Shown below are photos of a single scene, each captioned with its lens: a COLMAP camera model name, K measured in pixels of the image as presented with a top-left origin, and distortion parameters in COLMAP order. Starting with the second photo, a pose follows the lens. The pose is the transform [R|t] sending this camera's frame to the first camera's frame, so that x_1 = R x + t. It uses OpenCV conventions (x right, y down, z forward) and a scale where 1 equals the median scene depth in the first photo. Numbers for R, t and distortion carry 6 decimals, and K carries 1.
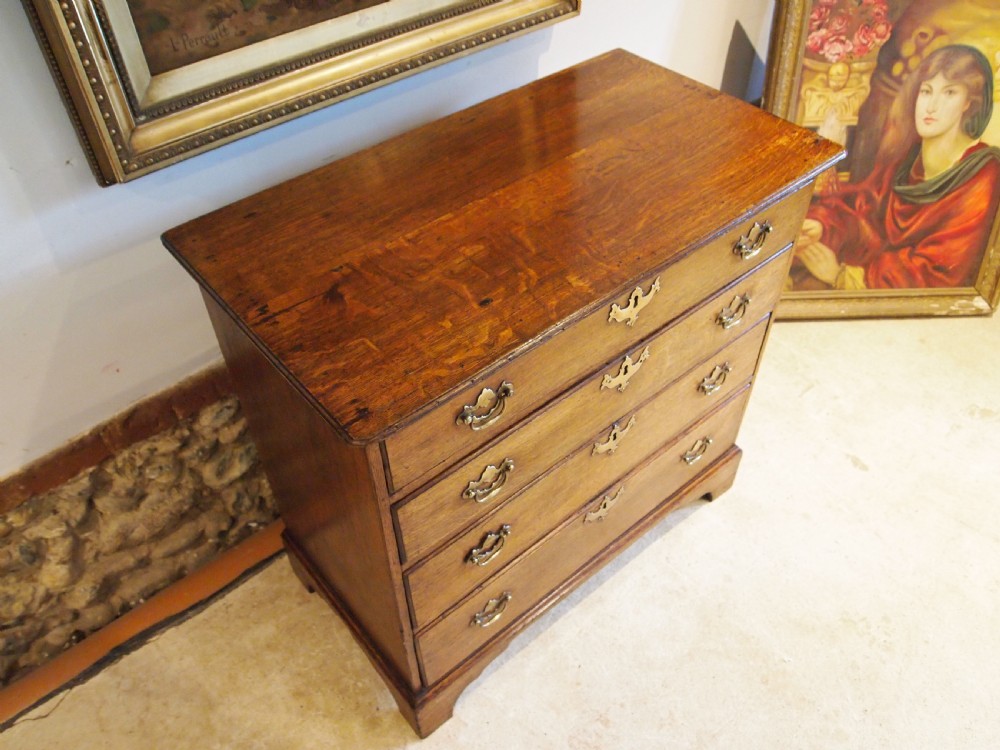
lens RADIAL K [[795.6, 0, 498.9], [0, 795.6, 378.8], [0, 0, 1]] dist [-0.049169, 0.000914]
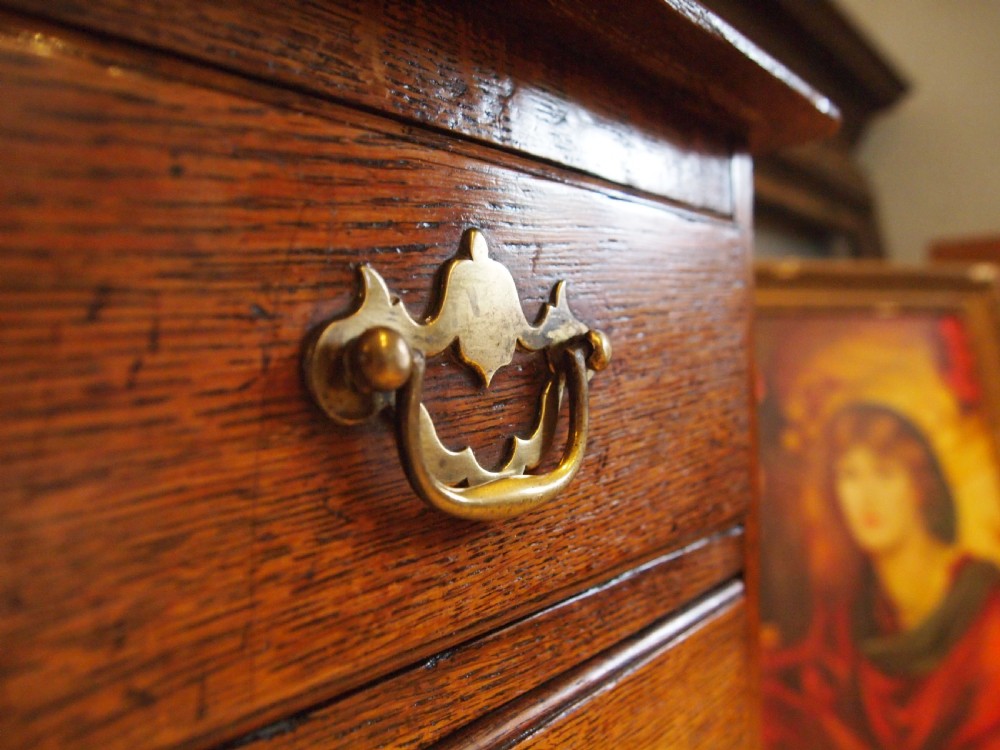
lens RADIAL K [[754.4, 0, 500.0], [0, 754.4, 375.0], [0, 0, 1]] dist [-0.043586, 0.000511]
pose [[0.986697, -0.015148, 0.161865, 0.231442], [0.125413, 0.704472, -0.698564, -0.063594], [-0.103447, 0.709571, 0.696999, 0.696970]]
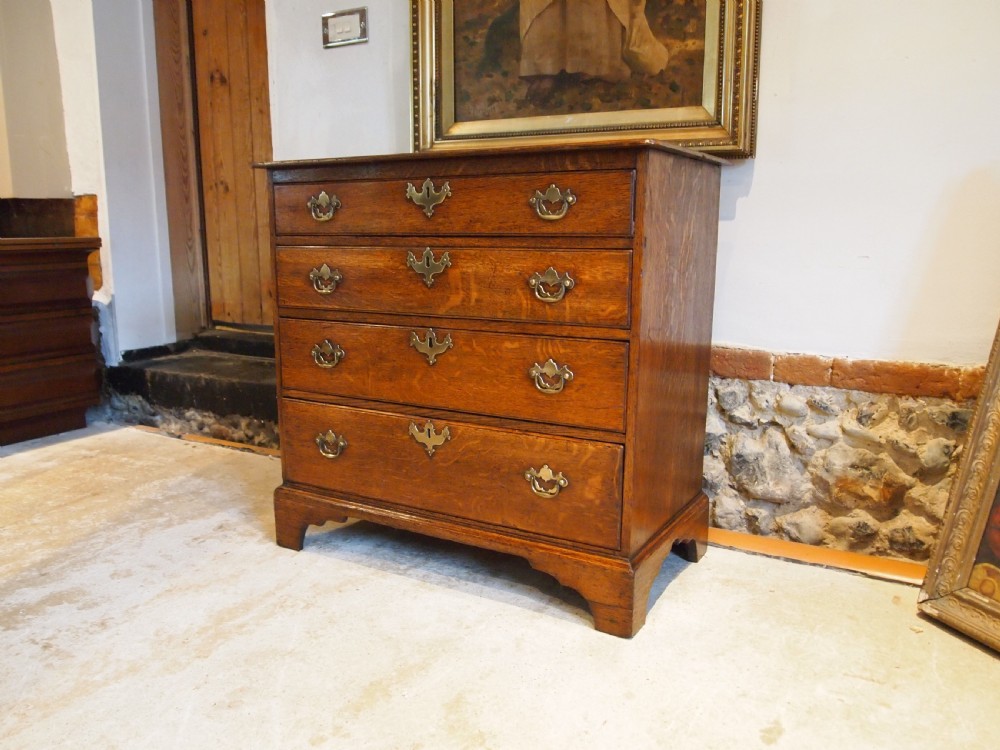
lens RADIAL K [[791.3, 0, 501.5], [0, 791.3, 379.0], [0, 0, 1]] dist [-0.047588, -0.003296]
pose [[0.340647, 0.197629, -0.919185, 1.061978], [-0.679592, 0.727352, -0.095470, 0.126758], [0.649703, 0.657193, 0.382078, 0.528017]]
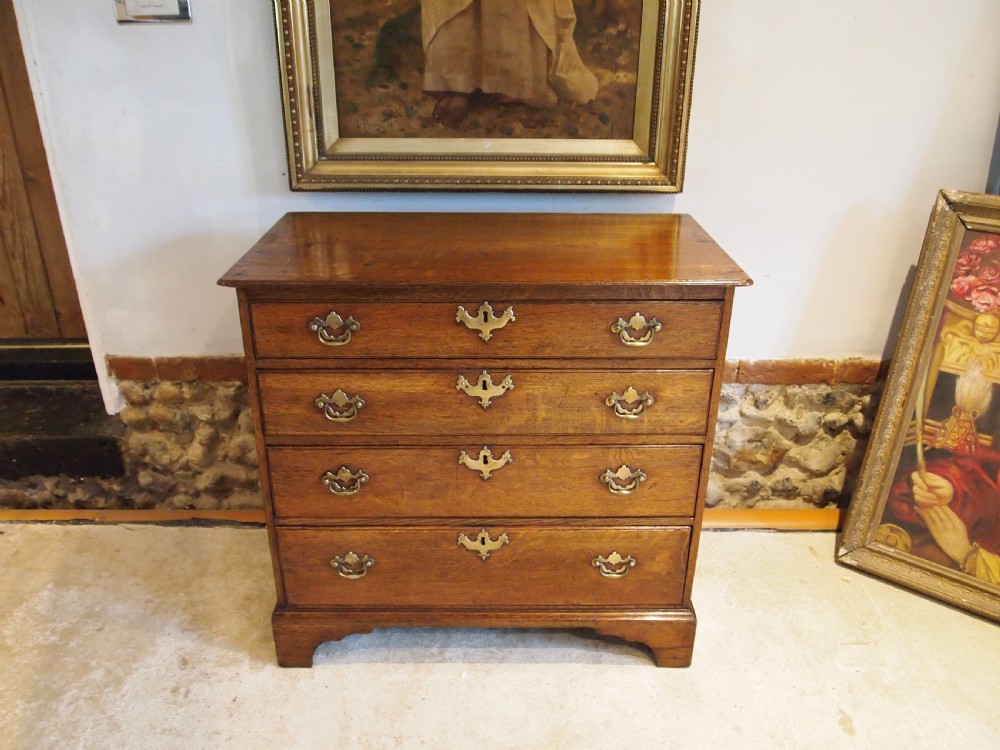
lens RADIAL K [[791.3, 0, 501.5], [0, 791.3, 379.0], [0, 0, 1]] dist [-0.047588, -0.003296]
pose [[0.765875, 0.285737, -0.576013, 0.649998], [-0.472773, 0.857418, -0.203274, 0.159640], [0.435801, 0.428006, 0.791763, 0.036339]]
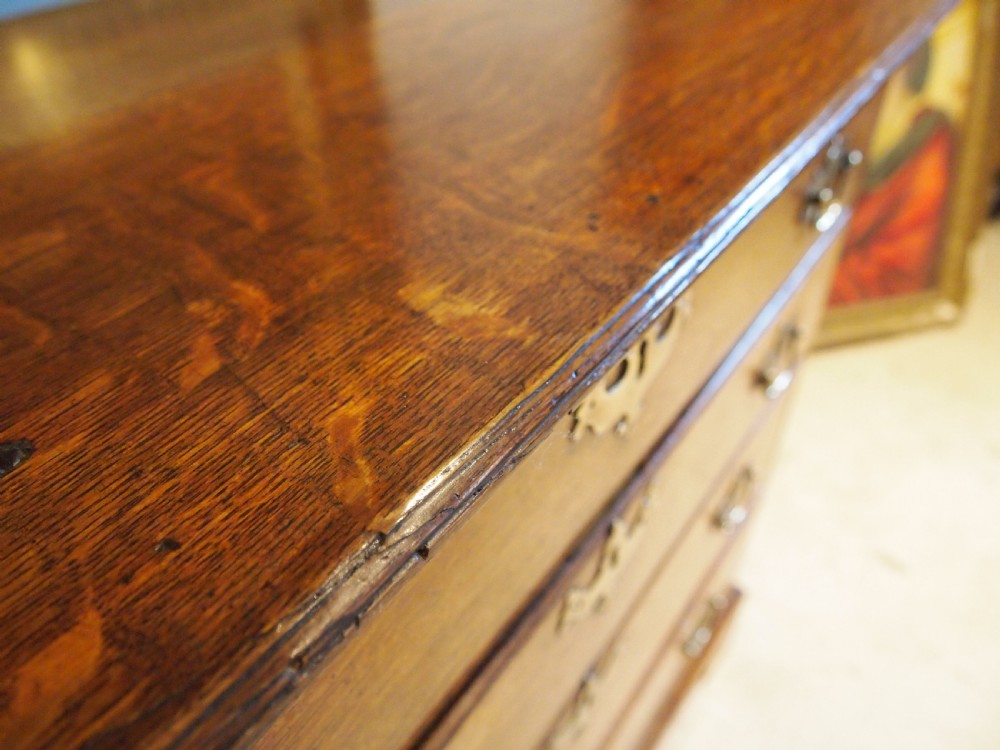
lens RADIAL K [[789.0, 0, 503.3], [0, 789.0, 379.8], [0, 0, 1]] dist [-0.048665, -0.001088]
pose [[0.969255, -0.152803, 0.192863, 0.041711], [0.173802, 0.979988, -0.097032, -0.047307], [-0.174177, 0.127569, 0.976416, 0.487562]]
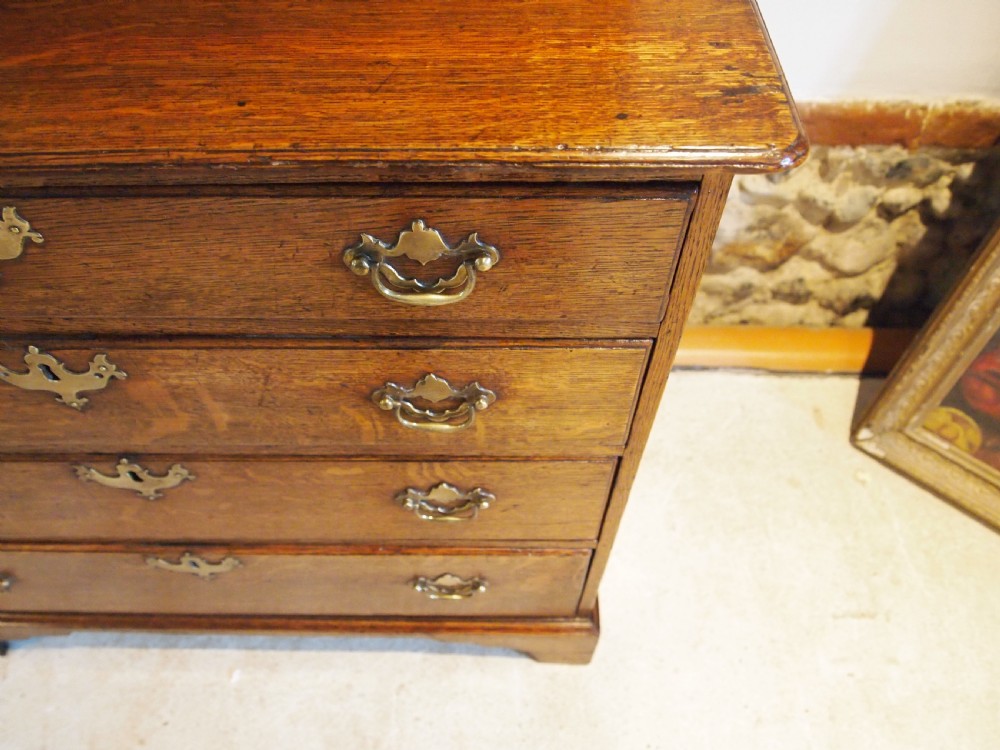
lens RADIAL K [[789.0, 0, 503.3], [0, 789.0, 379.8], [0, 0, 1]] dist [-0.048665, -0.001088]
pose [[0.766501, 0.537714, -0.351198, 0.391686], [-0.478268, 0.842864, 0.246660, -0.183573], [0.428644, -0.021099, 0.903227, 0.522236]]
